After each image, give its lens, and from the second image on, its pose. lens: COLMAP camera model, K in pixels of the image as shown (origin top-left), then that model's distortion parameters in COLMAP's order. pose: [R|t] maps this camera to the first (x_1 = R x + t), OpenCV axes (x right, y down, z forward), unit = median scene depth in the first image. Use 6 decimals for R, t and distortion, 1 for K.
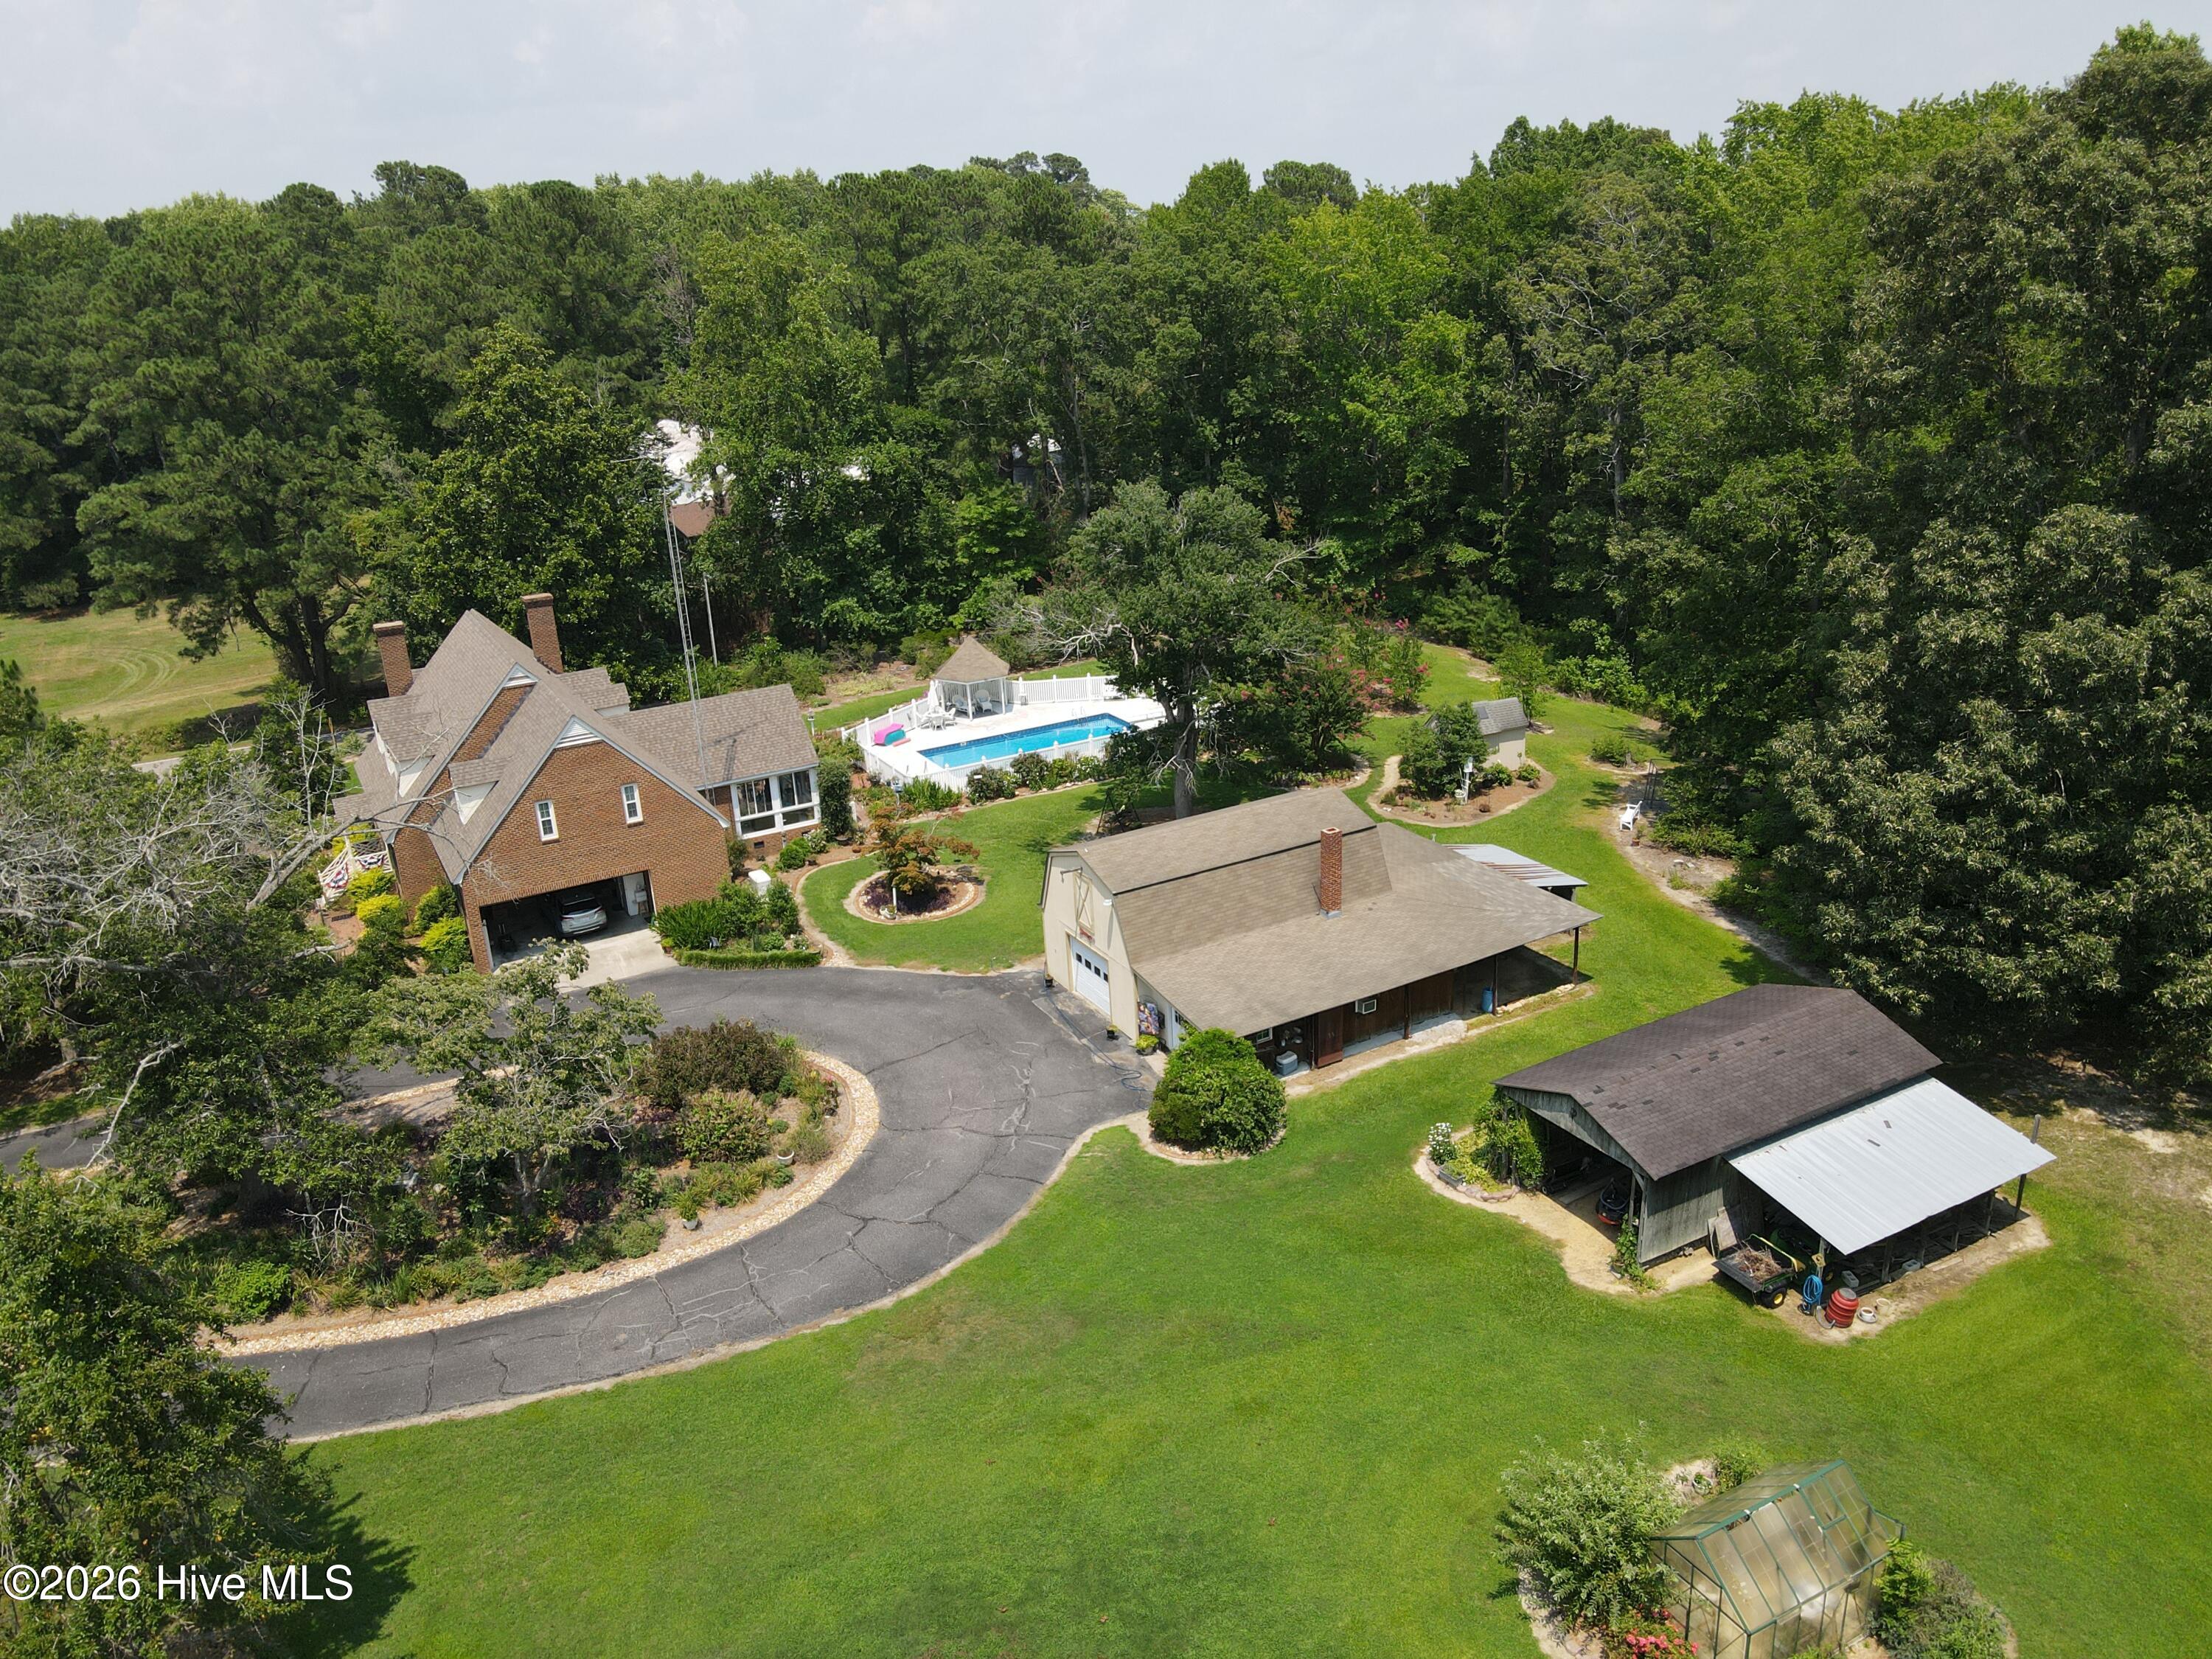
lens RADIAL K [[1592.7, 0, 1106.0], [0, 1592.7, 829.5], [0, 0, 1]] dist [-0.013079, 0.048539]
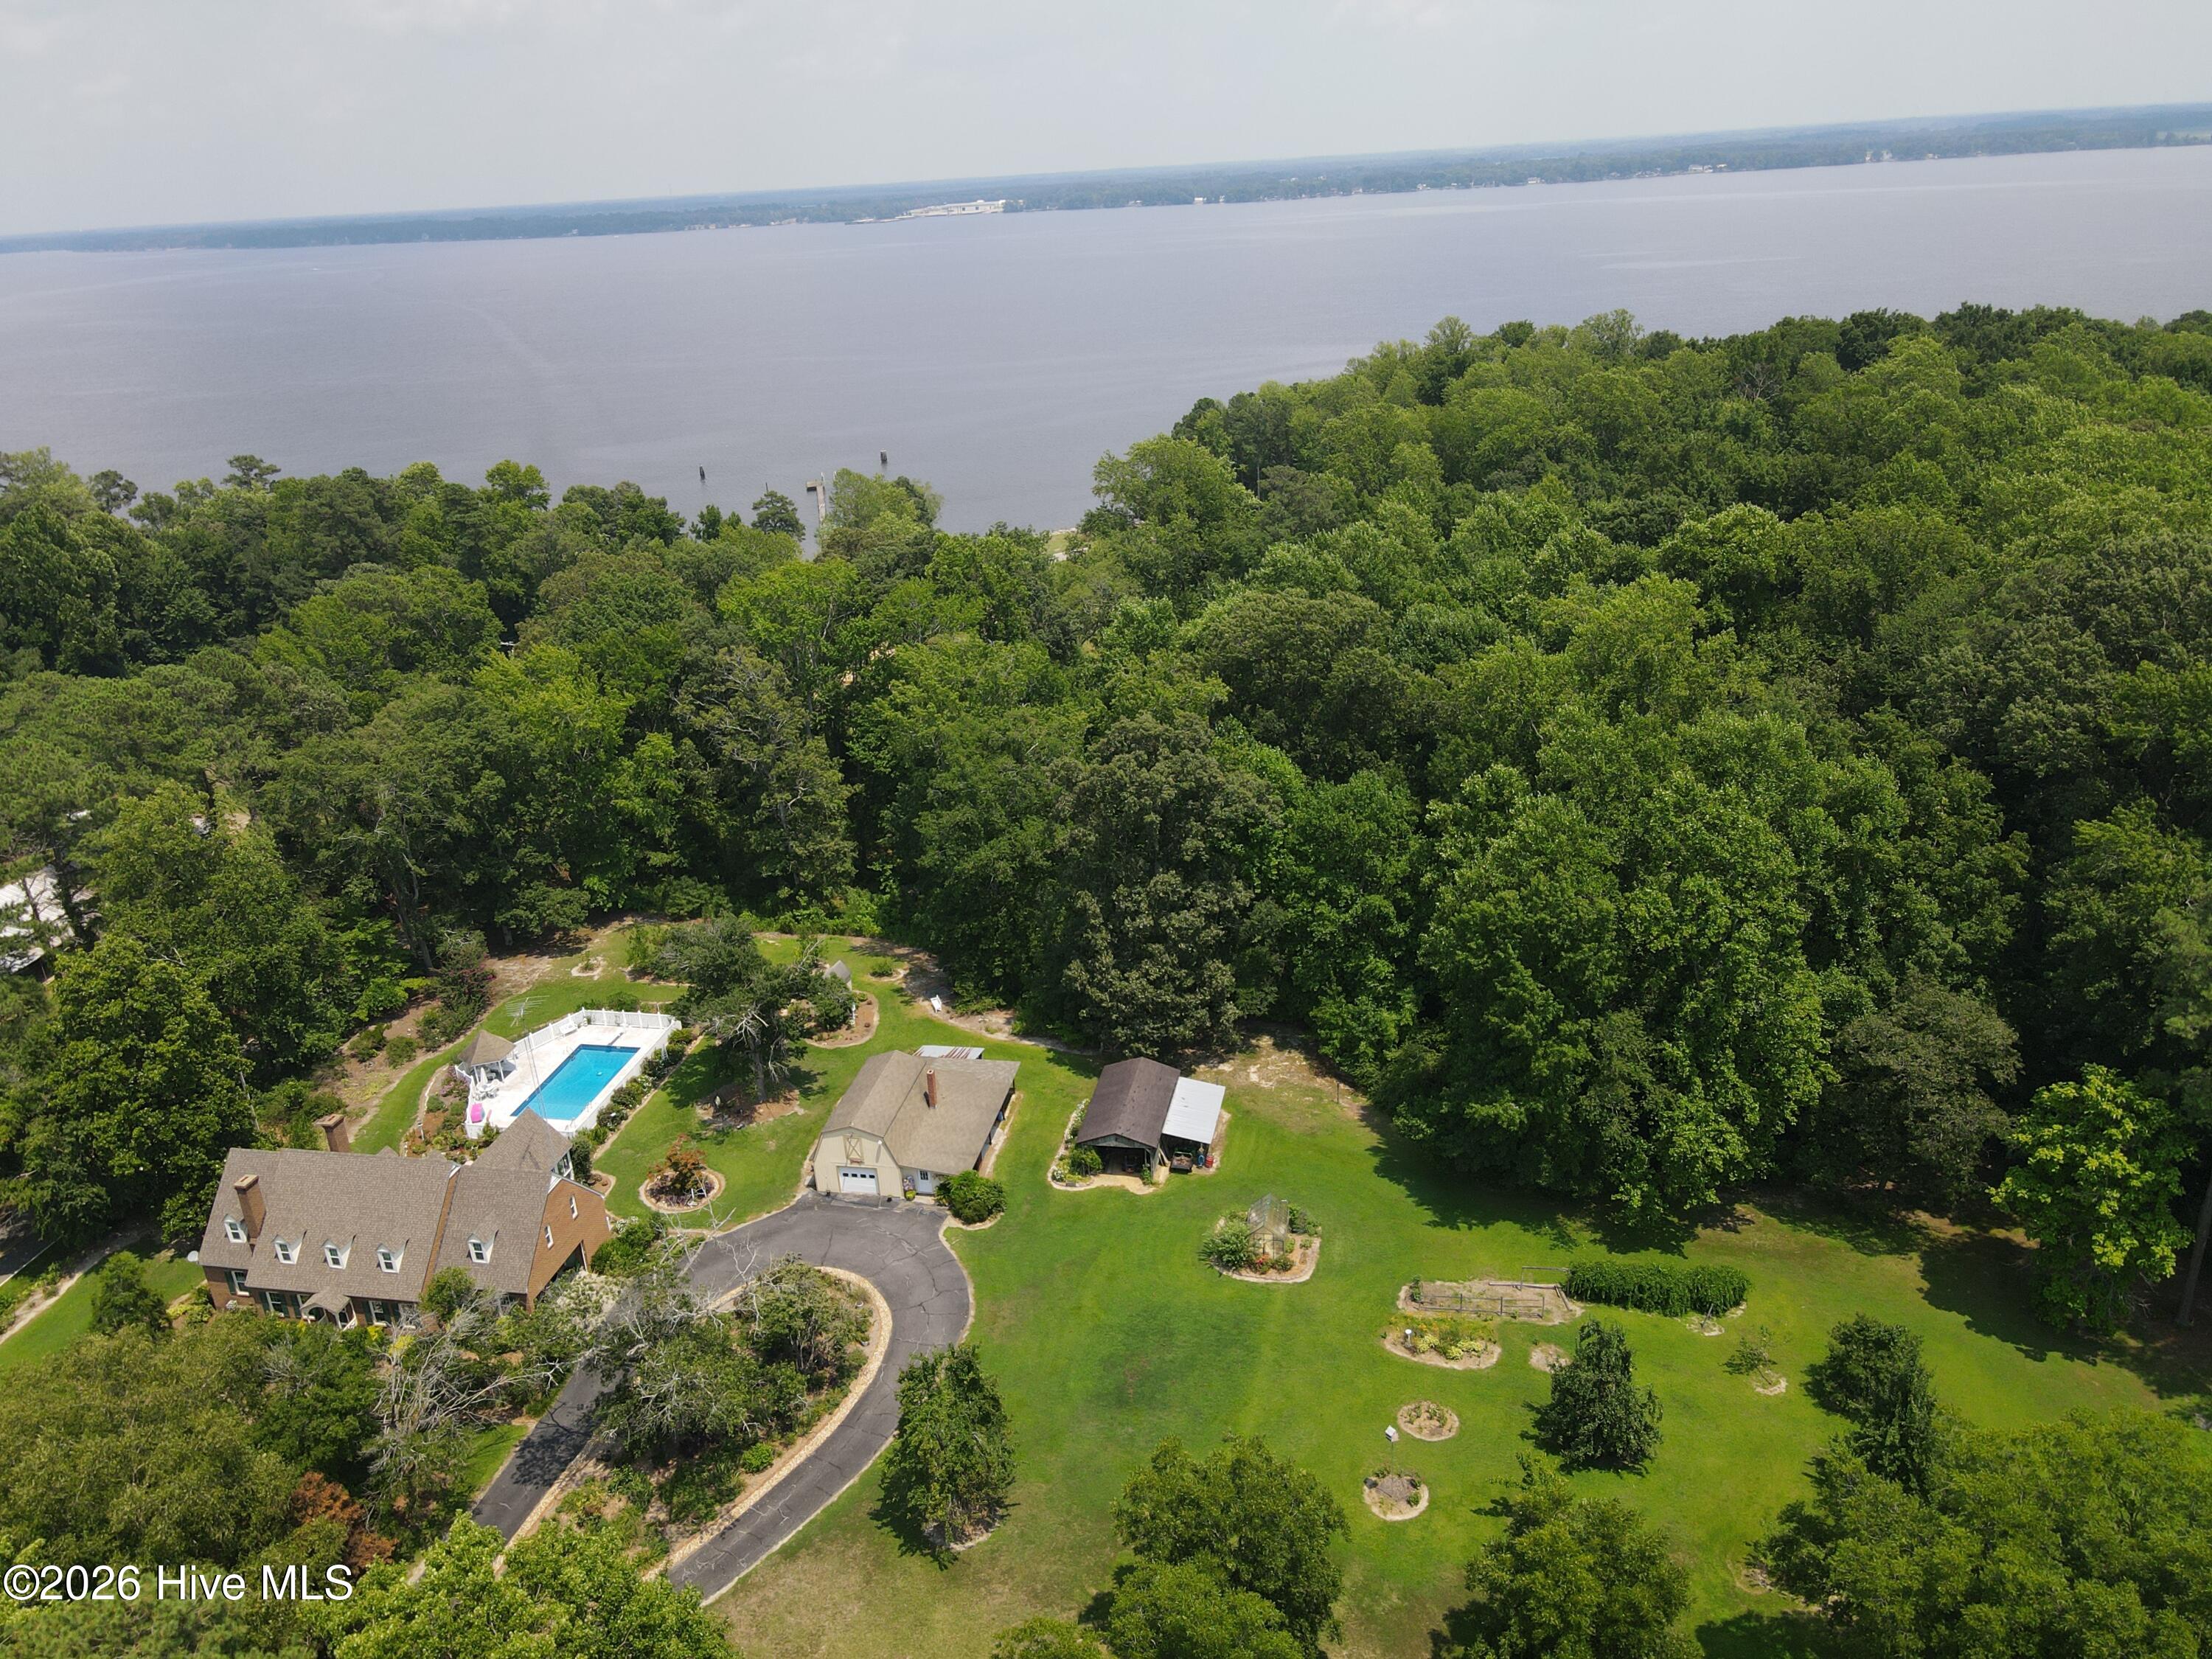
lens RADIAL K [[1592.7, 0, 1106.0], [0, 1592.7, 829.5], [0, 0, 1]] dist [-0.013079, 0.048539]
pose [[0.644455, -0.264781, 0.717335, -1.479095], [0.276937, 0.955265, 0.103804, -0.594939], [-0.712730, 0.131759, 0.688952, -0.910110]]
